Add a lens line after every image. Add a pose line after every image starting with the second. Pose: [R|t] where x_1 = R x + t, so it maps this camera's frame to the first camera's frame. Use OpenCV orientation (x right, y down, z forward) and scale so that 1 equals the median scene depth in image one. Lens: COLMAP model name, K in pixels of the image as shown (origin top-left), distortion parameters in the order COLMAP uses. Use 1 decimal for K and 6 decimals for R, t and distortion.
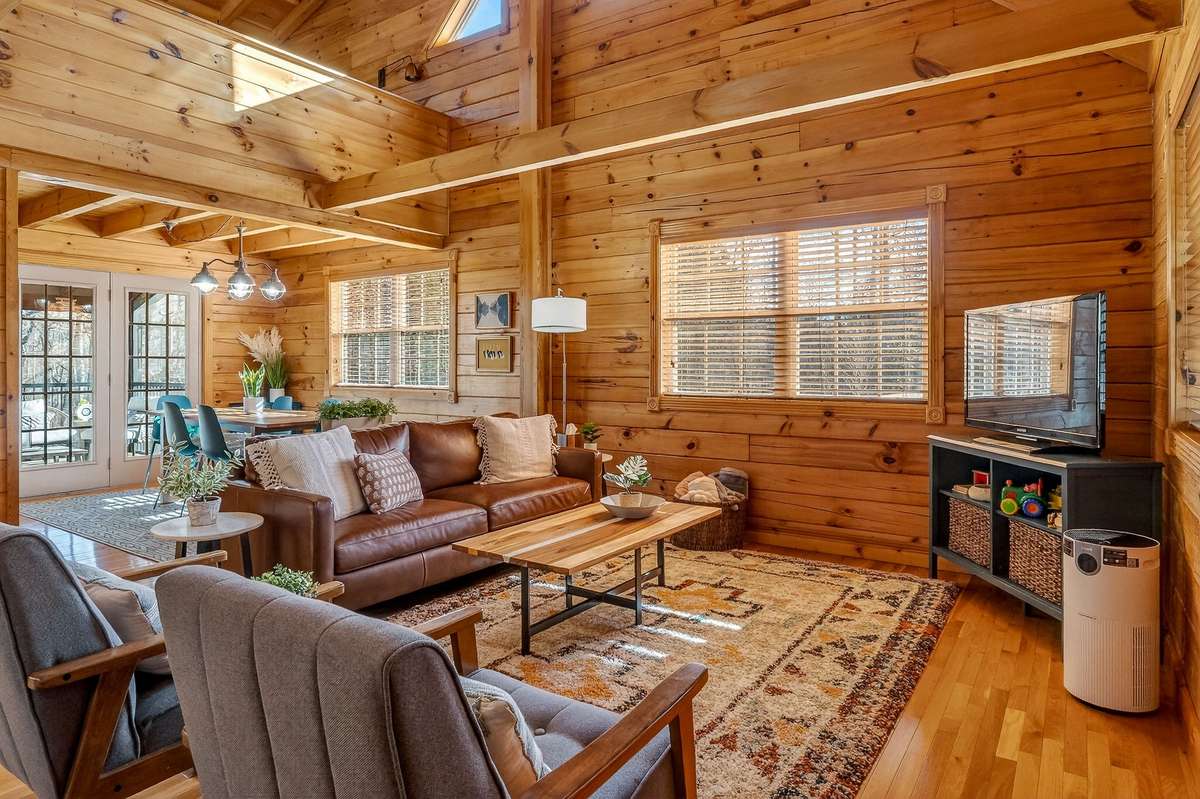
lens RADIAL K [[699.5, 0, 607.0], [0, 699.5, 367.9], [0, 0, 1]] dist [-0.003789, 0.001045]
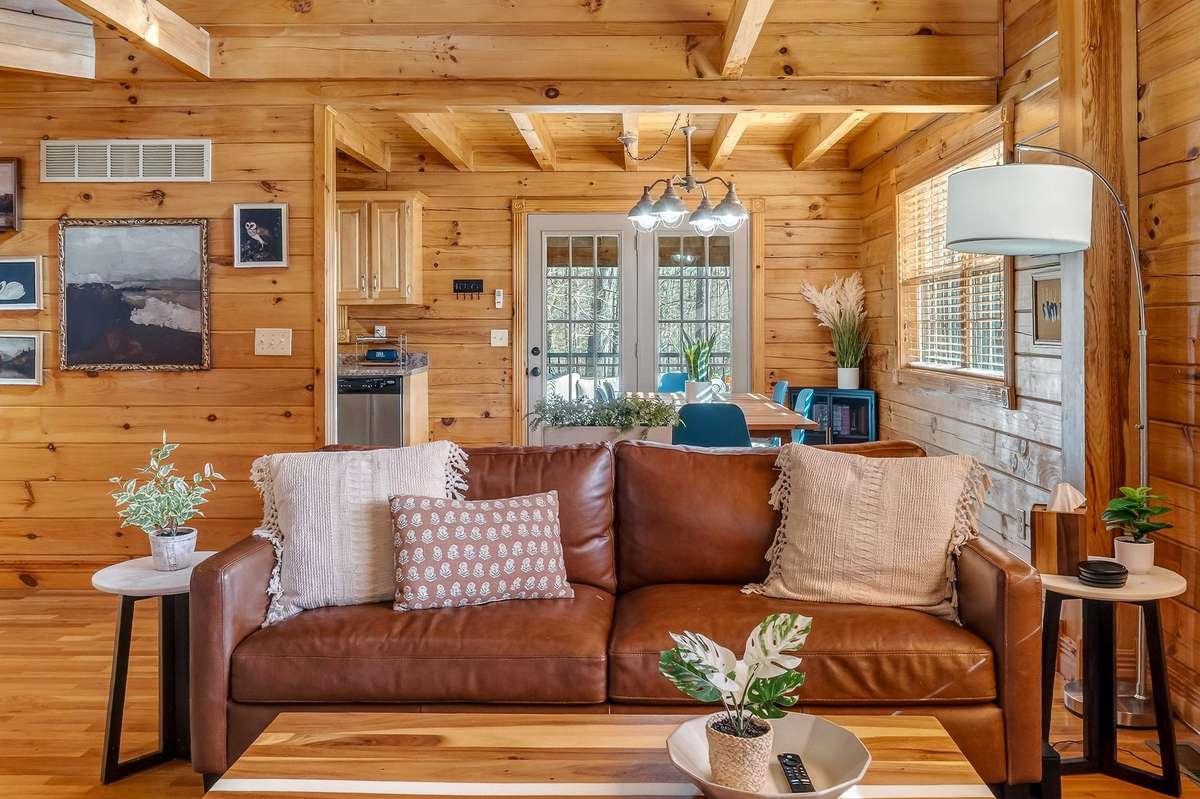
lens RADIAL K [[992.1, 0, 603.0], [0, 992.1, 330.5], [0, 0, 1]] dist [-0.005554, -0.002183]
pose [[0.552623, 0.000027, -0.833431, 0.311840], [-0.001655, 0.999998, -0.001065, -0.006348], [0.833430, 0.001968, 0.552622, 0.544848]]
